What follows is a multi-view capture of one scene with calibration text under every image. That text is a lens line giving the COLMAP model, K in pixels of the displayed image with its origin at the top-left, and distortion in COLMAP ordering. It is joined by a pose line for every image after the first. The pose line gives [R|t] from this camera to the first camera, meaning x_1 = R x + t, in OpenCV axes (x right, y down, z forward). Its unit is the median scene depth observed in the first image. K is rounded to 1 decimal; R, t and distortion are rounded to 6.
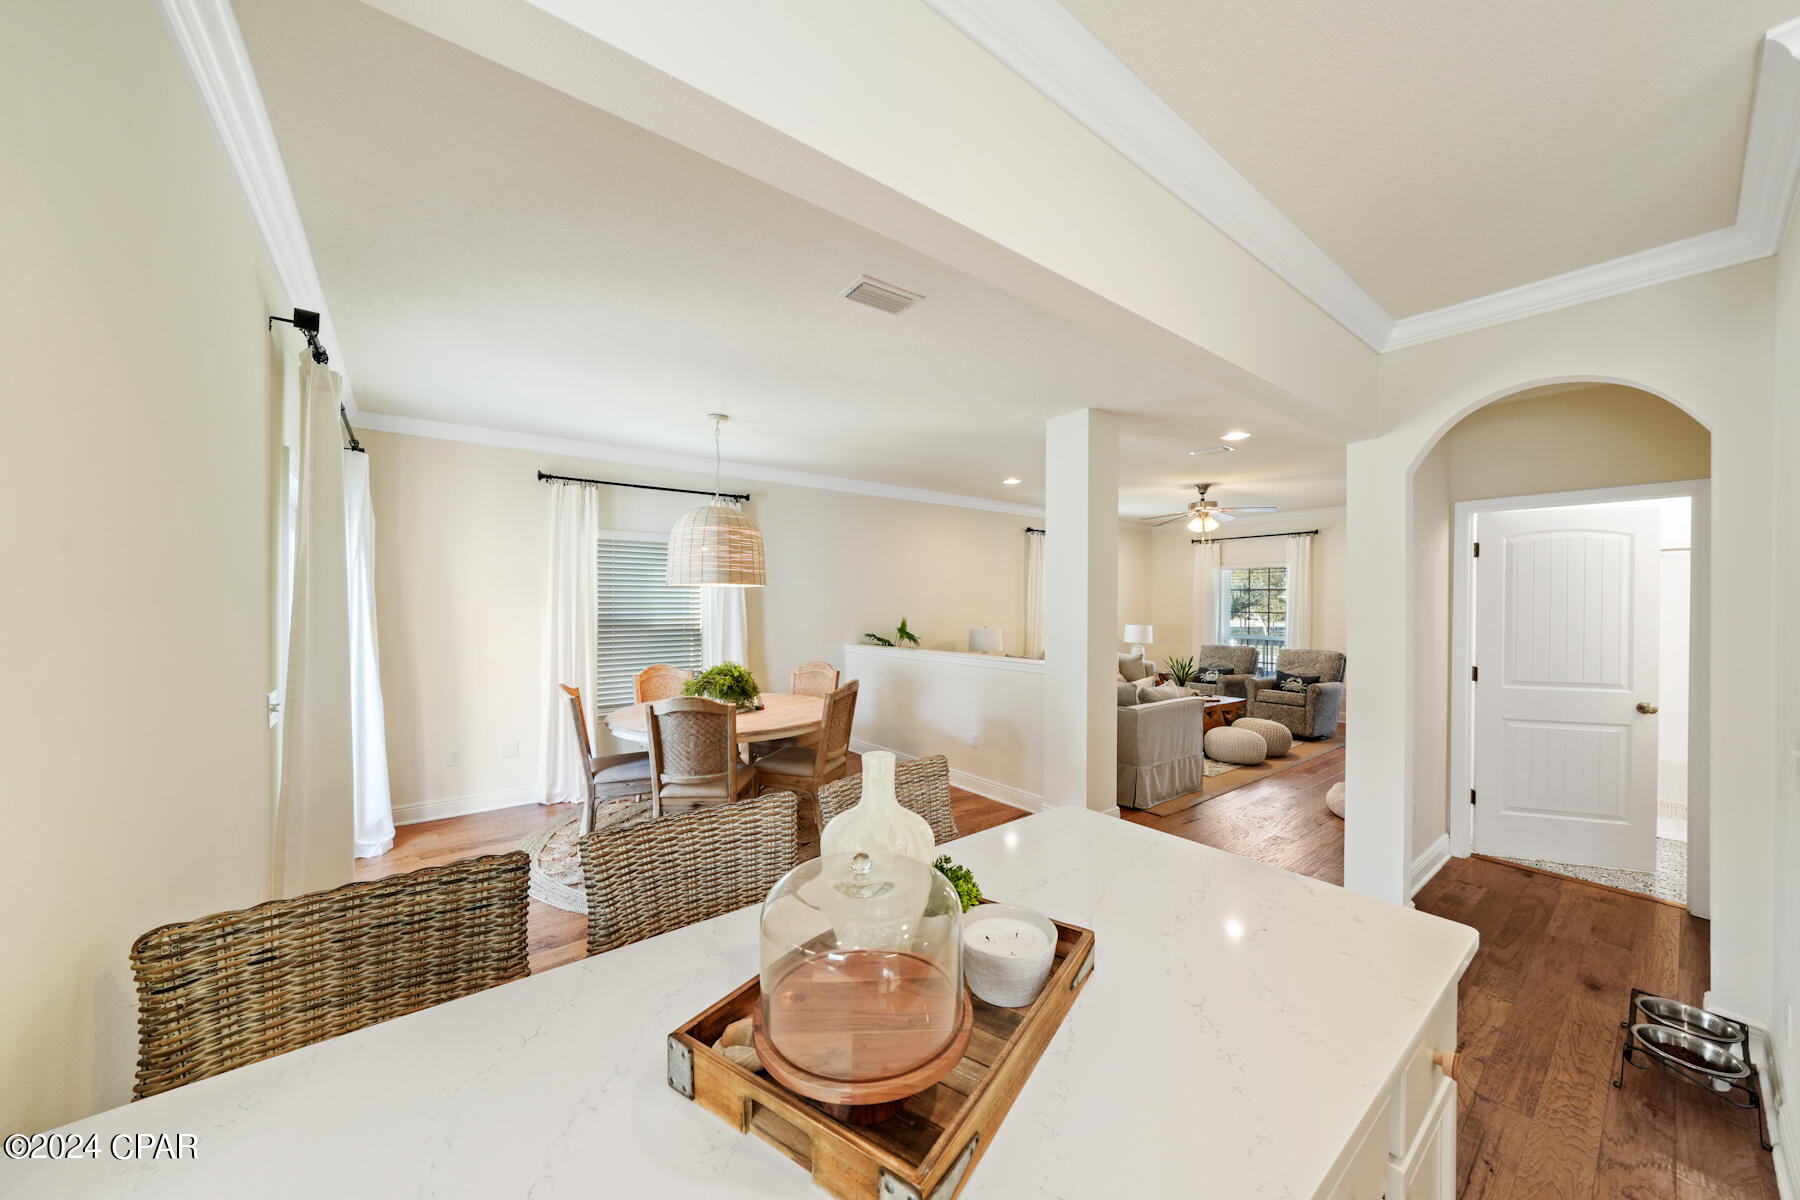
lens RADIAL K [[614.1, 0, 900.7], [0, 614.1, 603.0], [0, 0, 1]] dist [-0.000077, -0.000013]
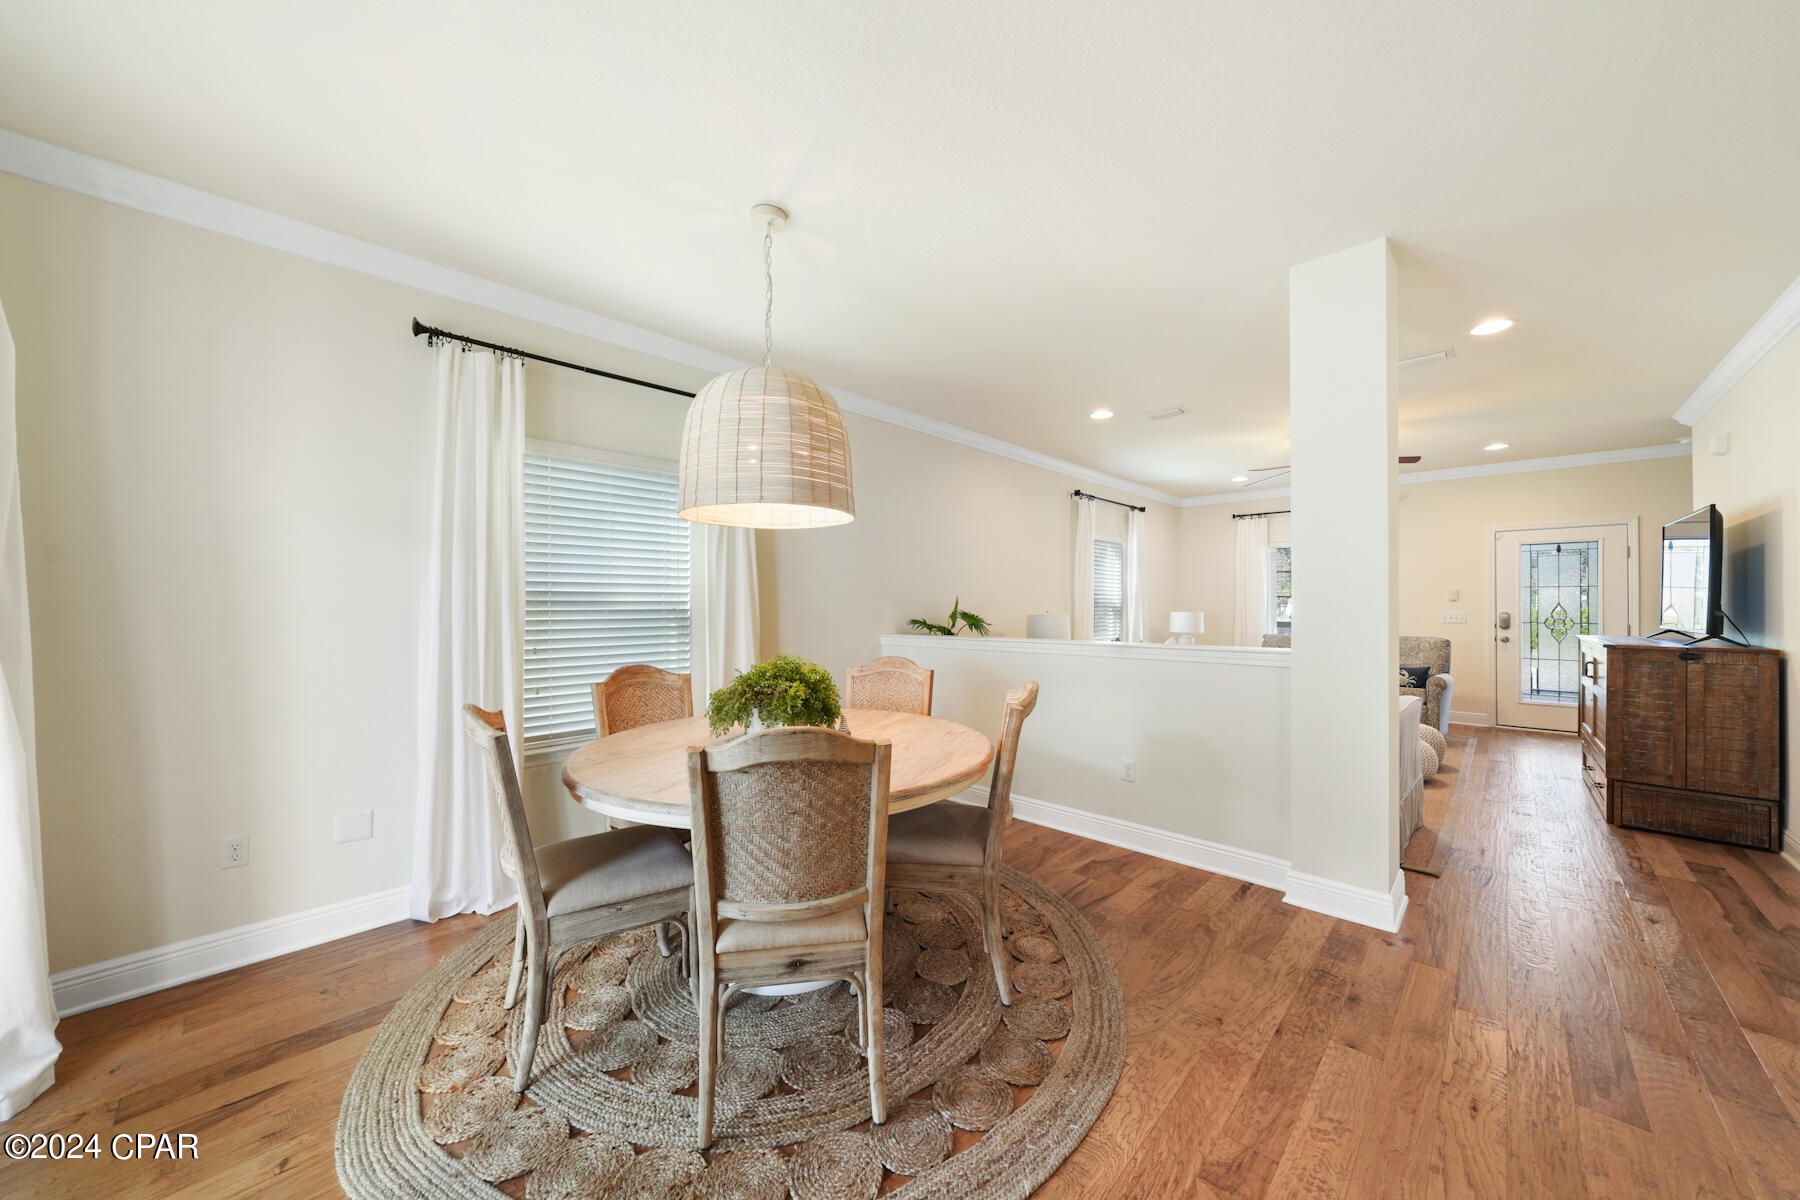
lens RADIAL K [[621.1, 0, 900.0], [0, 621.1, 600.0], [0, 0, 1]] dist [-0.009160, 0.003856]
pose [[0.989977, -0.005263, 0.141128, -0.266373], [0.006563, 0.999940, -0.008751, 0.052035], [-0.141073, 0.009590, 0.989953, 0.439290]]
